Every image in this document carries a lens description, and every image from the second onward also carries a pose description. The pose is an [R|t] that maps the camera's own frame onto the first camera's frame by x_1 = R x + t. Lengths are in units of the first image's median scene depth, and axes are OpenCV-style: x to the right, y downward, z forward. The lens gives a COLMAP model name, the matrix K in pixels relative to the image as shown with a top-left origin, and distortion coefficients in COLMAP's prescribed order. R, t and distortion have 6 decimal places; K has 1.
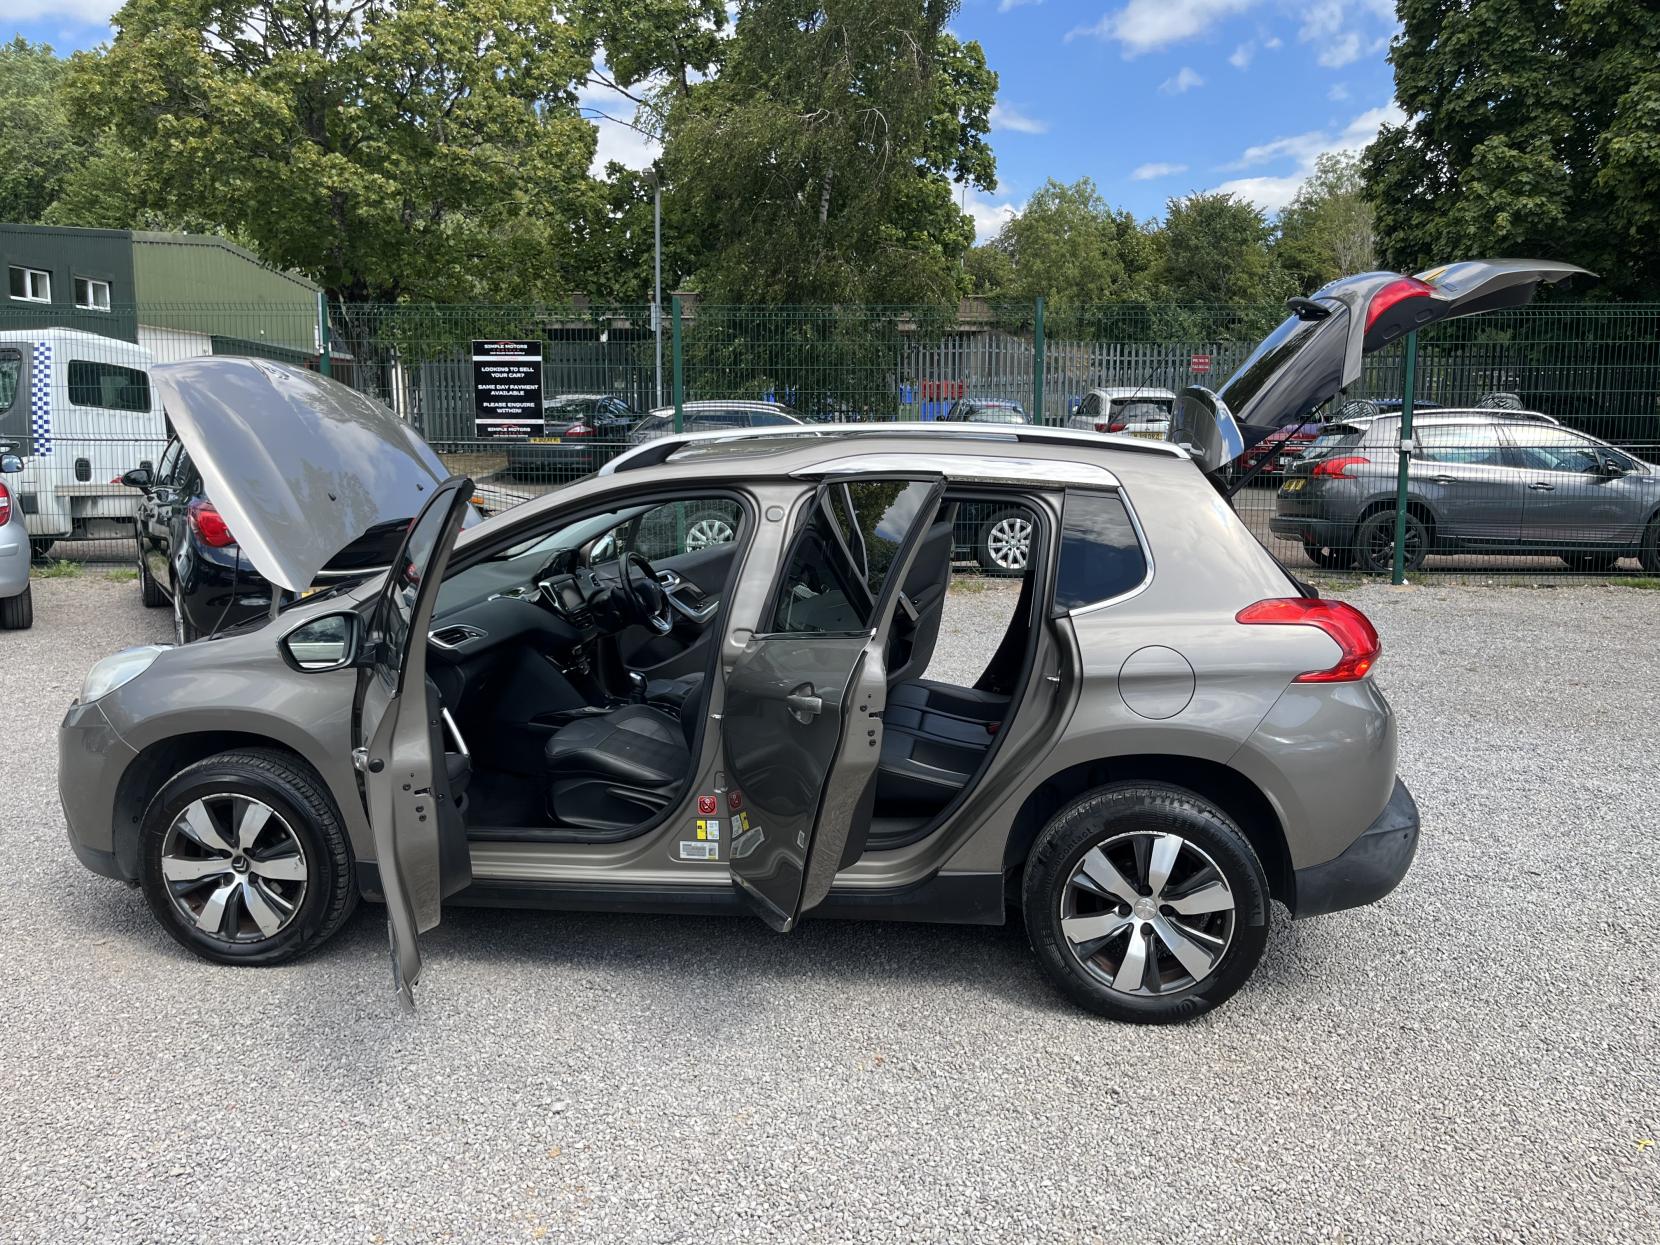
lens RADIAL K [[1249.6, 0, 847.1], [0, 1249.6, 609.0], [0, 0, 1]] dist [0.067748, -0.110565]
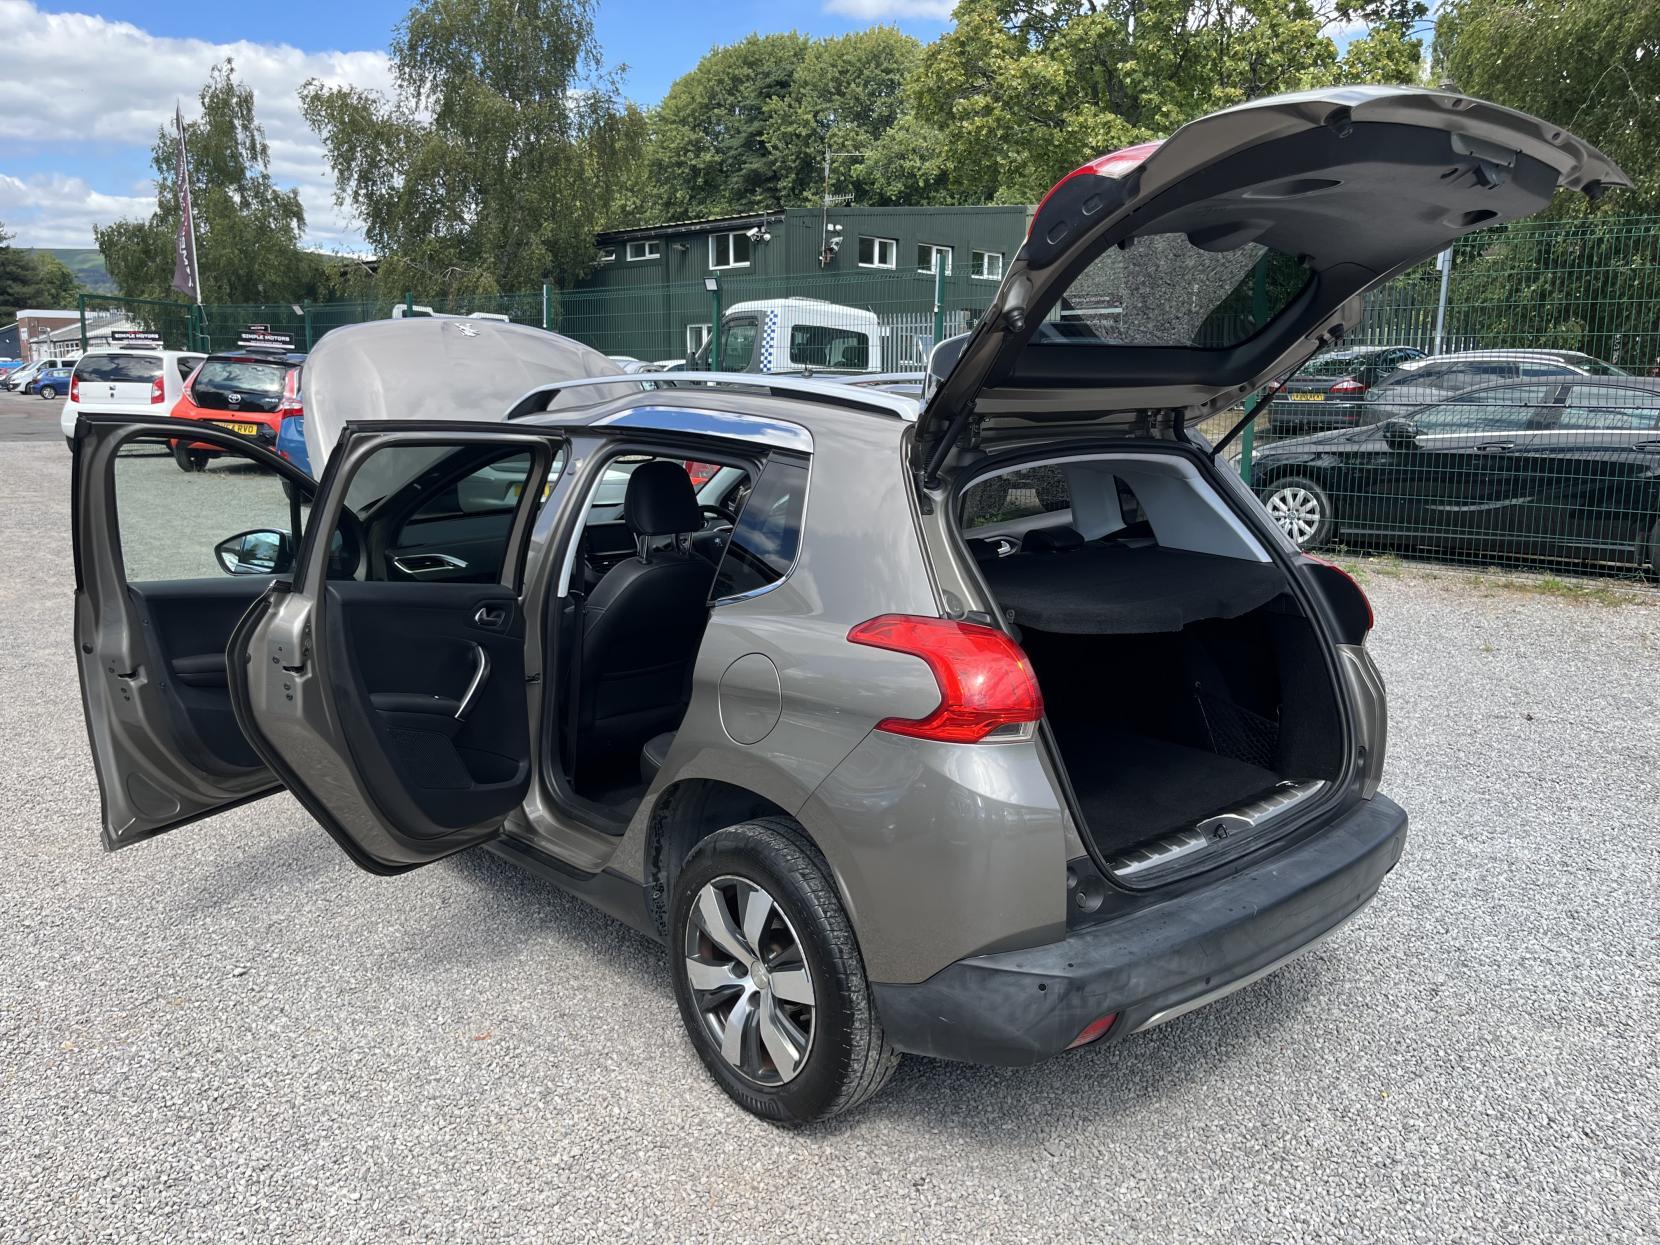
lens RADIAL K [[1246.7, 0, 830.0], [0, 1246.7, 622.5], [0, 0, 1]] dist [0.077225, -0.121873]
pose [[0.746035, 0.129827, -0.653128, 0.263276], [-0.100917, 0.991525, 0.081821, -0.019583], [0.658215, 0.004871, 0.752814, 0.143059]]
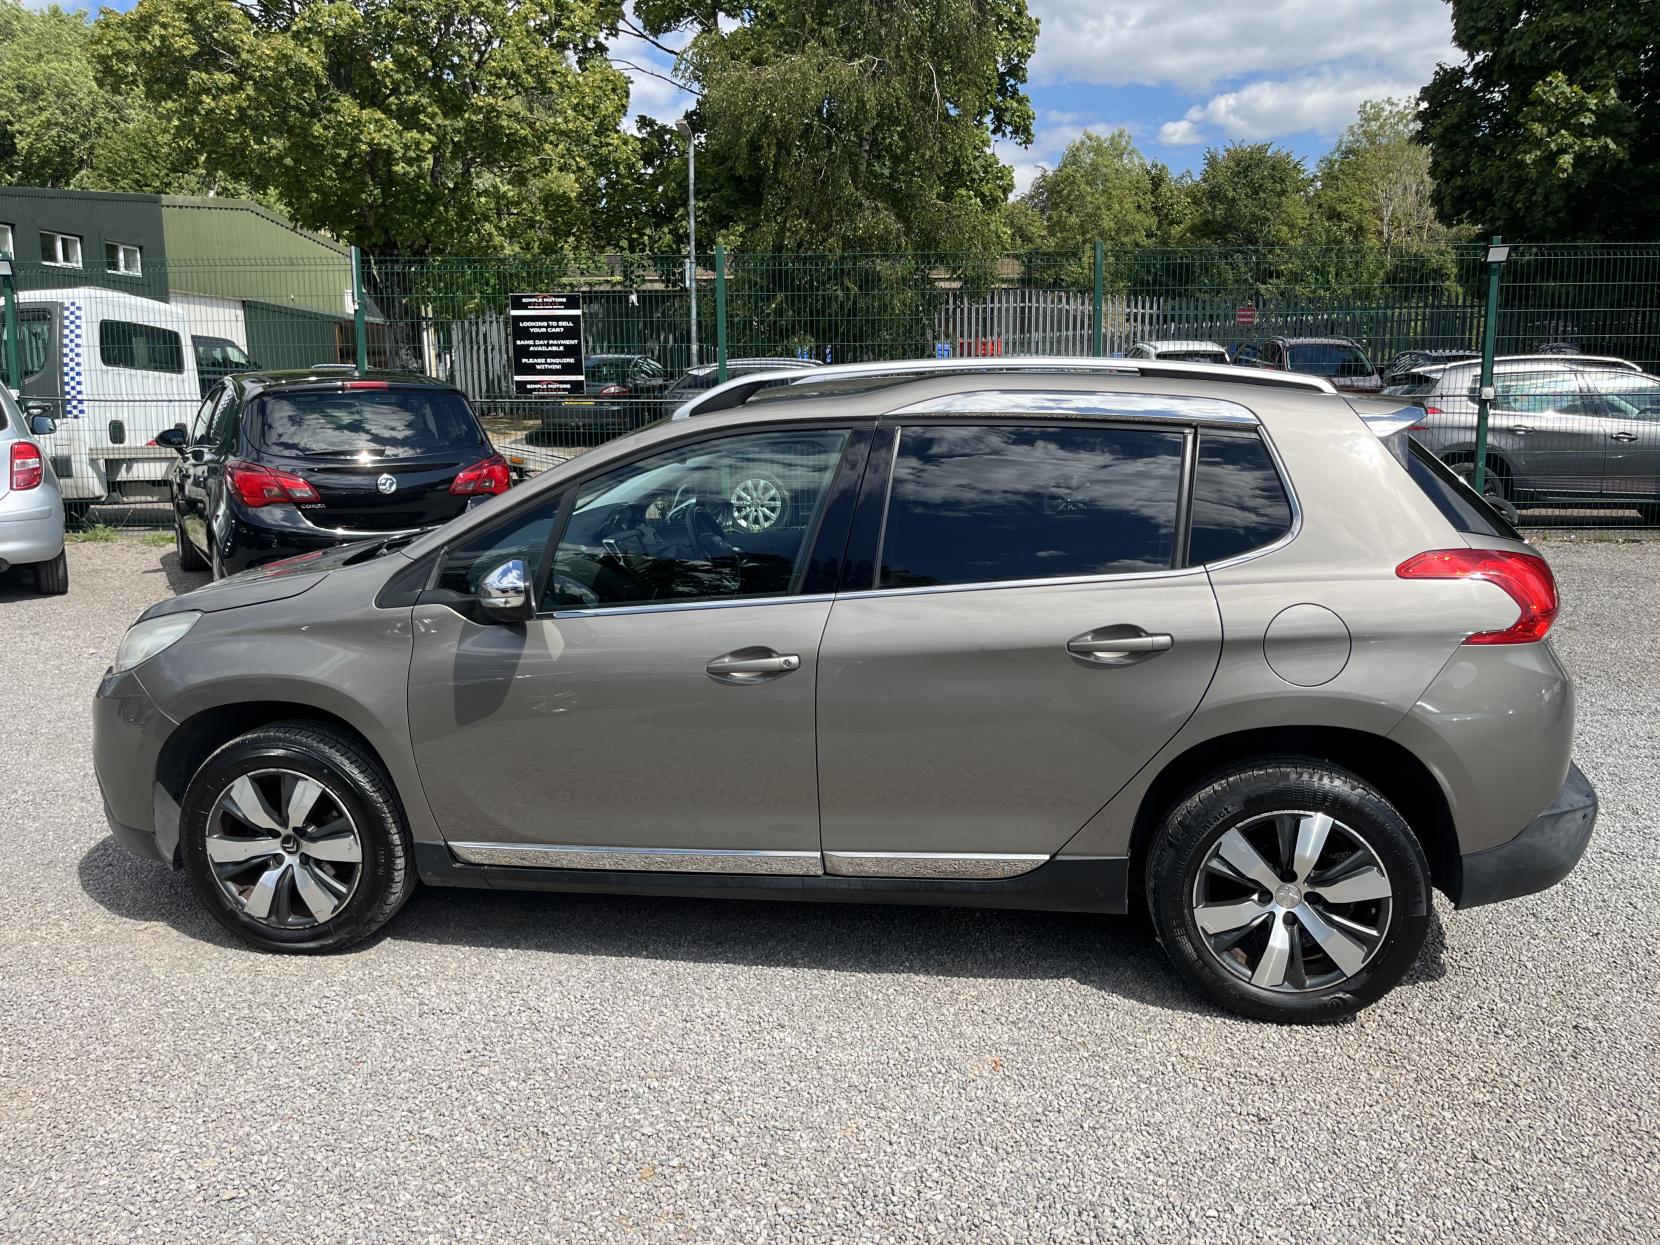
lens RADIAL K [[1249.6, 0, 847.1], [0, 1249.6, 609.0], [0, 0, 1]] dist [0.067748, -0.110565]
pose [[0.999714, -0.005120, -0.023363, -0.017315], [0.005818, 0.999536, 0.029908, 0.001441], [0.023199, -0.030036, 0.999280, 0.031290]]
